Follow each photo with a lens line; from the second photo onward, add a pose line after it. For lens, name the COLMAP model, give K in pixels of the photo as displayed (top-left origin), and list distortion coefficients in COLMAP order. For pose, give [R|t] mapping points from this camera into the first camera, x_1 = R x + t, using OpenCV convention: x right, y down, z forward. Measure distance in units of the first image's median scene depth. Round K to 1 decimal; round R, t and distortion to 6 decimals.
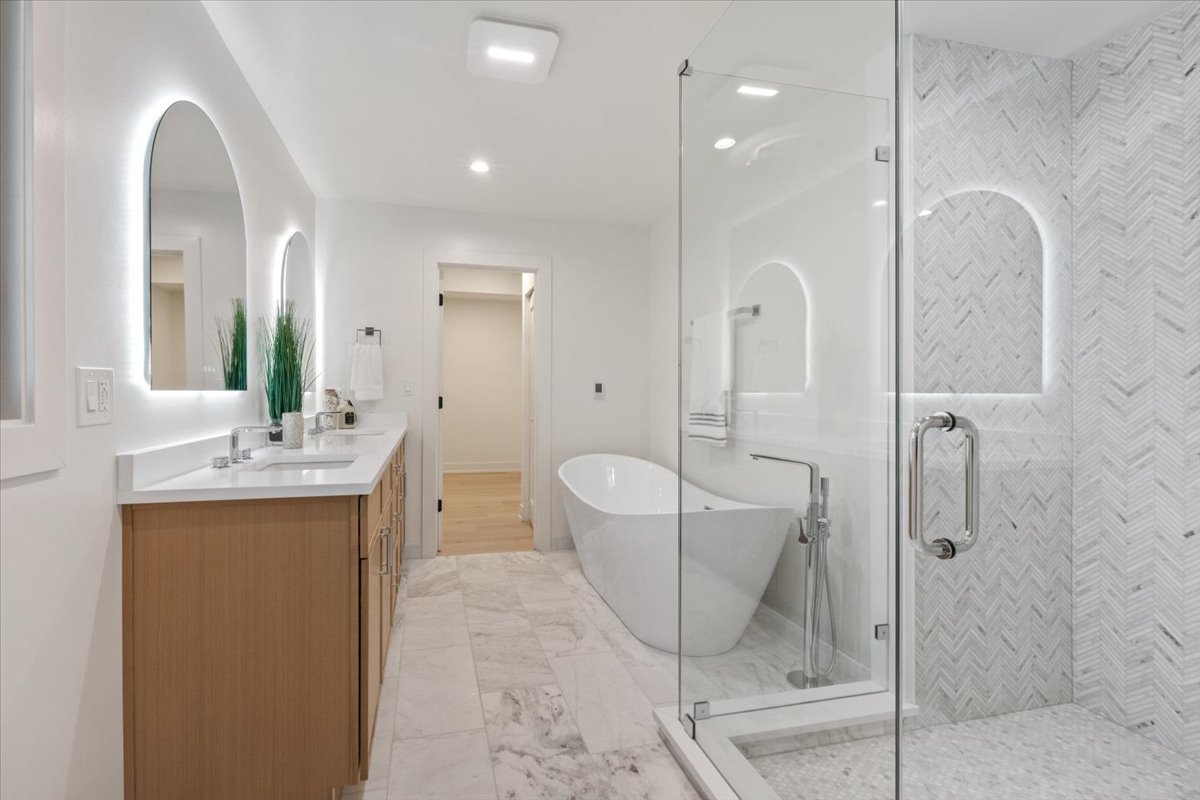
lens RADIAL K [[621.0, 0, 600.0], [0, 621.0, 400.0], [0, 0, 1]] dist [-0.004429, -0.000435]
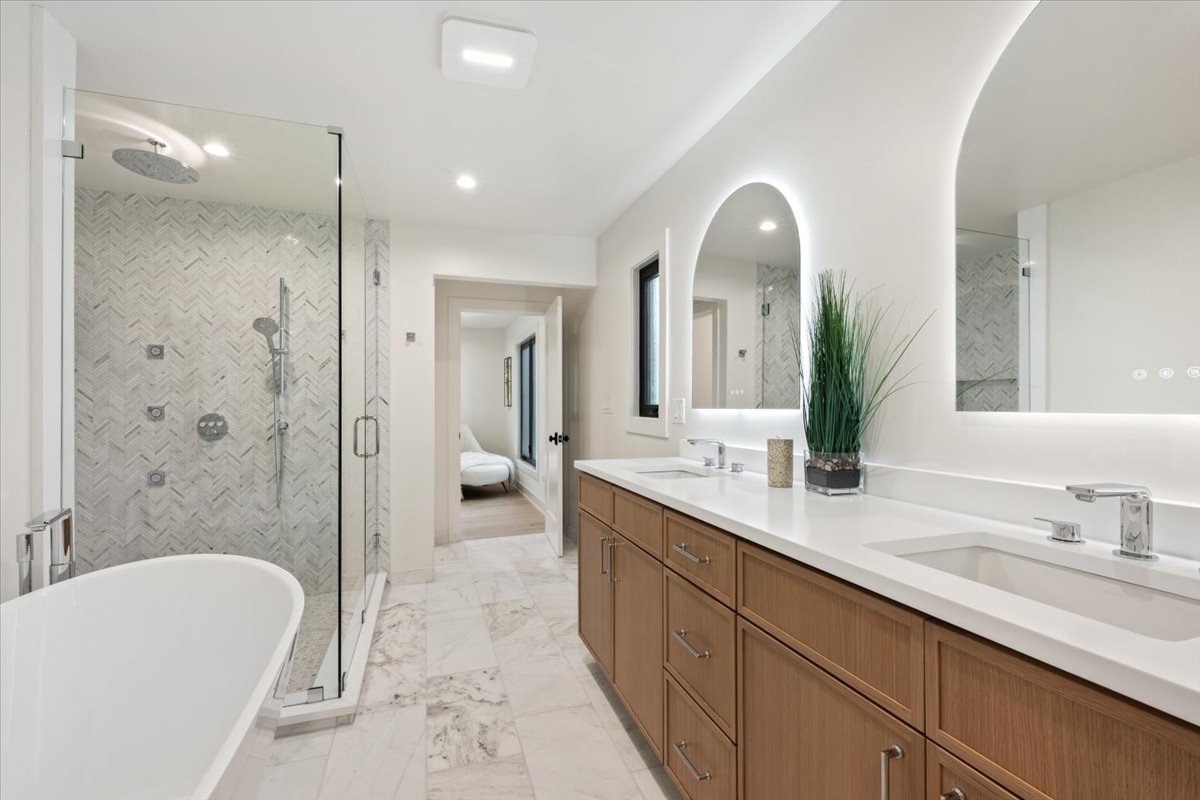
lens RADIAL K [[488.9, 0, 606.4], [0, 488.9, 396.6], [0, 0, 1]] dist [-0.002032, -0.000137]
pose [[-0.998686, -0.005228, -0.050980, -0.307436], [-0.005157, 0.999986, -0.001530, -0.035942], [0.050988, -0.001266, -0.998698, 1.904402]]
